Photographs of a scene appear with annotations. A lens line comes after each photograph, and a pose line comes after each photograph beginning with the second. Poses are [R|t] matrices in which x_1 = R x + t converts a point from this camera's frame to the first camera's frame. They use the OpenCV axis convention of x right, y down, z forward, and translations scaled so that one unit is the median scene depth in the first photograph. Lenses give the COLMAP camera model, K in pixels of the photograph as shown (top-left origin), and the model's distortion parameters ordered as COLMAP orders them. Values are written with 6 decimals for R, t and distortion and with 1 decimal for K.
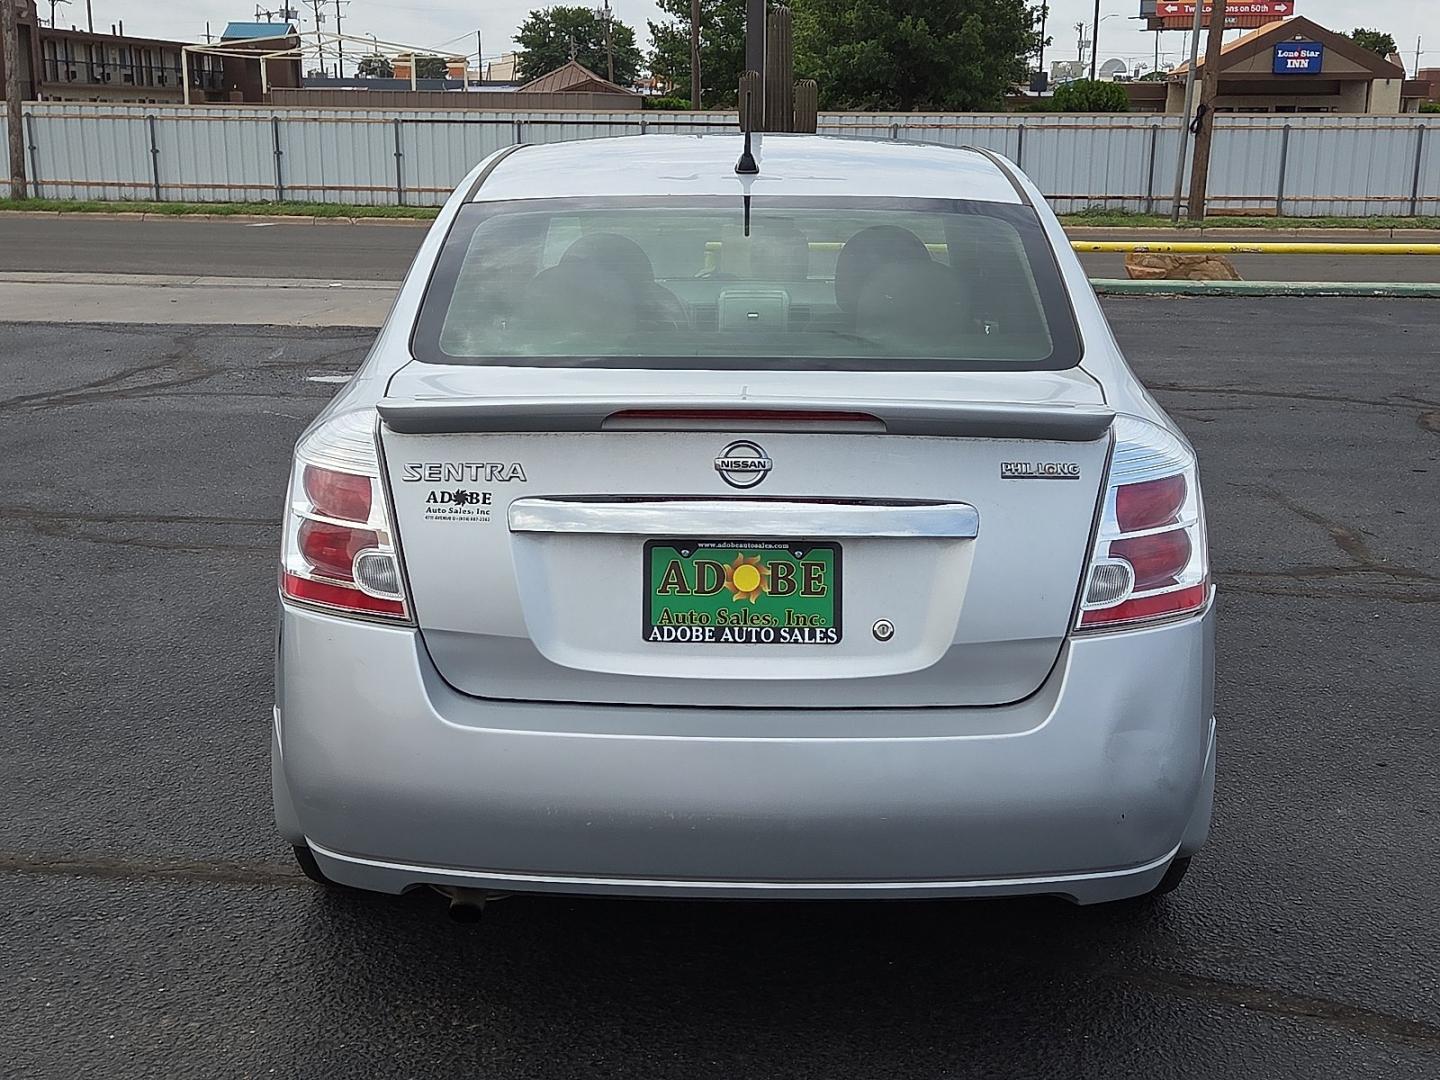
lens RADIAL K [[1727.0, 0, 725.8], [0, 1727.0, 509.1], [0, 0, 1]] dist [0.062501, 0.000000]
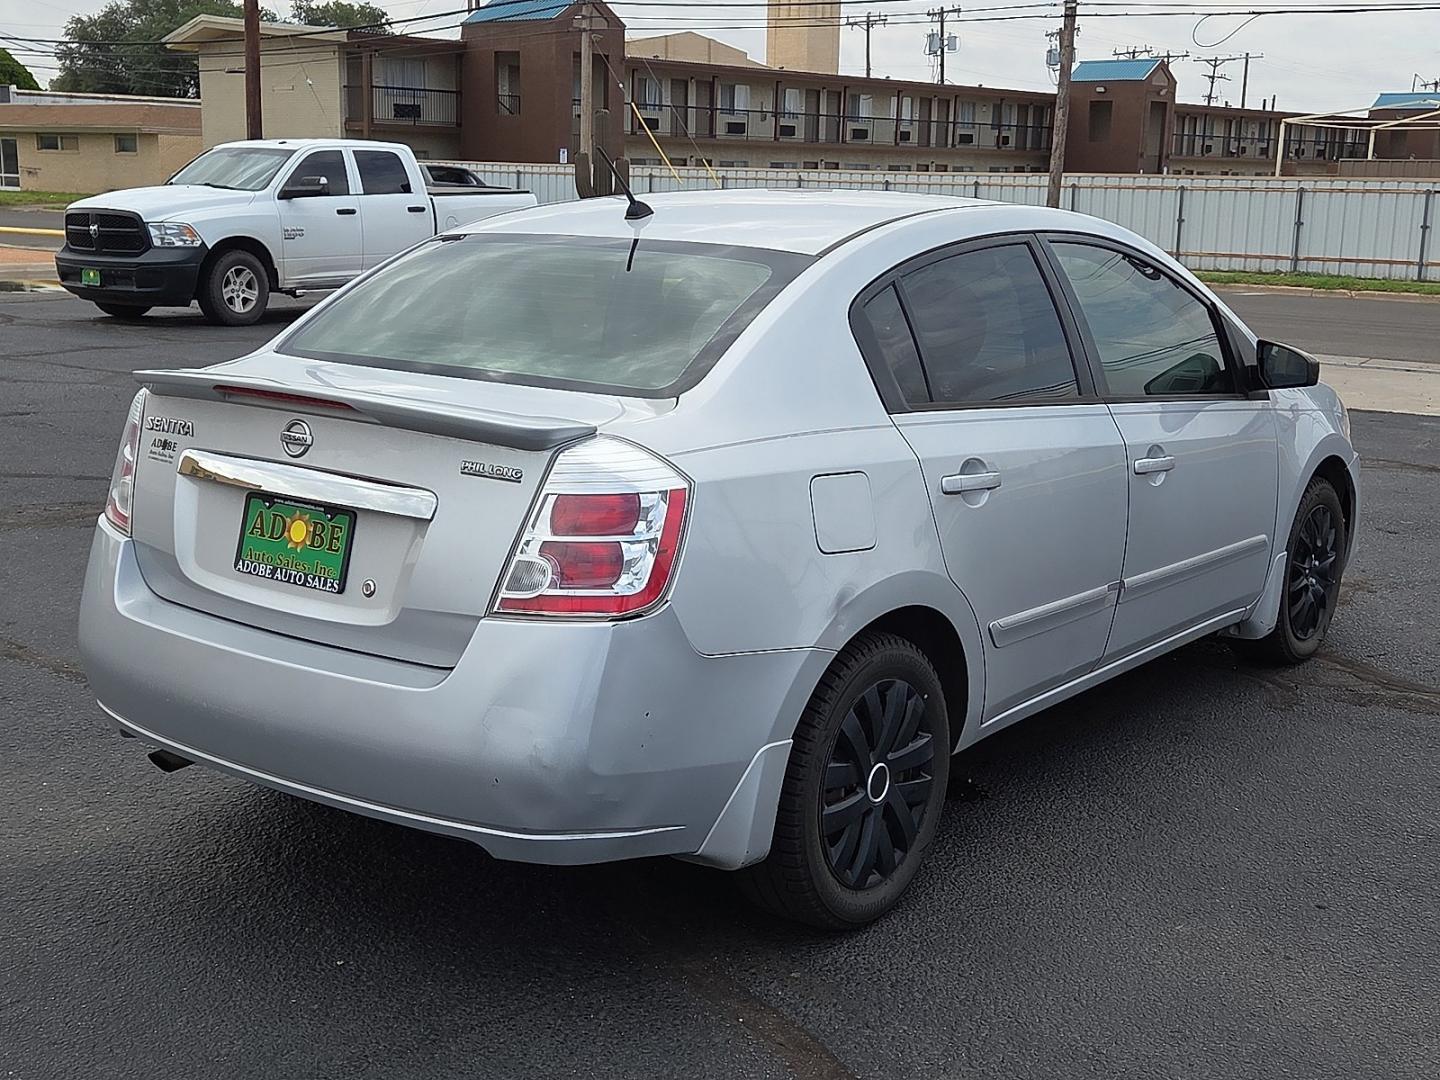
lens RADIAL K [[1727.0, 0, 729.1], [0, 1727.0, 538.2], [0, 0, 1]] dist [0.062501, 0.000000]
pose [[0.820532, 0.127712, -0.557151, 0.938985], [-0.140771, 0.989849, 0.019580, -0.022431], [0.553996, 0.062365, 0.830180, 0.136809]]
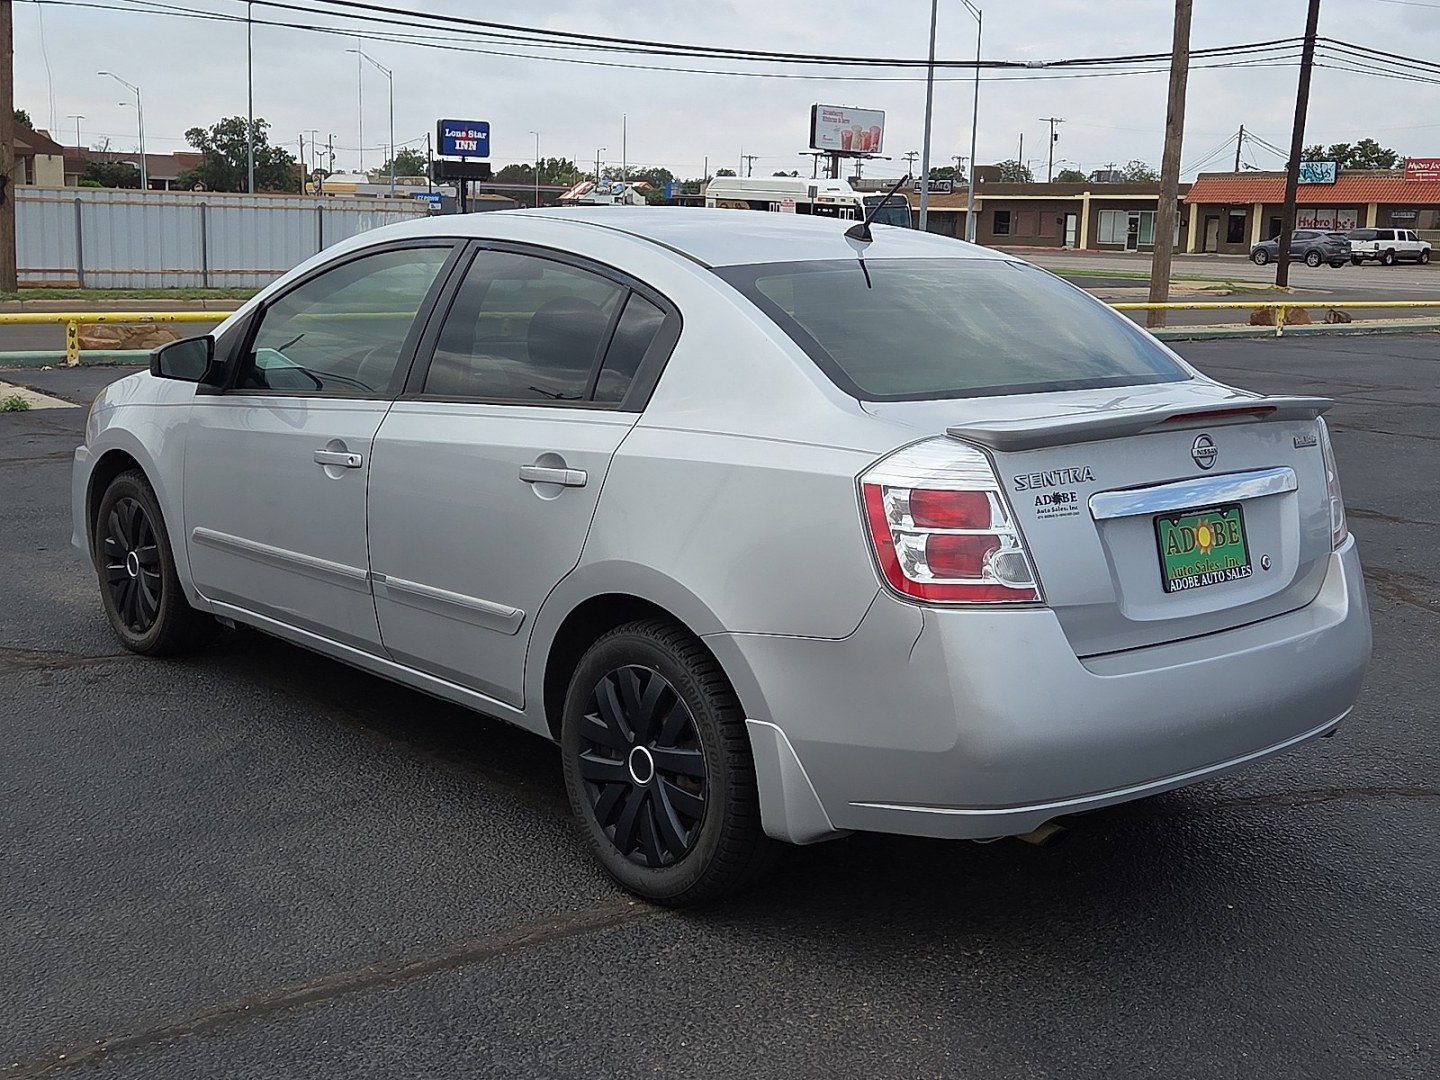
lens RADIAL K [[1727.0, 0, 712.5], [0, 1727.0, 545.1], [0, 0, 1]] dist [0.062501, 0.000000]
pose [[0.753872, -0.113807, 0.647090, -1.129127], [0.133261, 0.990898, 0.019024, -0.029659], [-0.643365, 0.071890, 0.762176, 0.211610]]
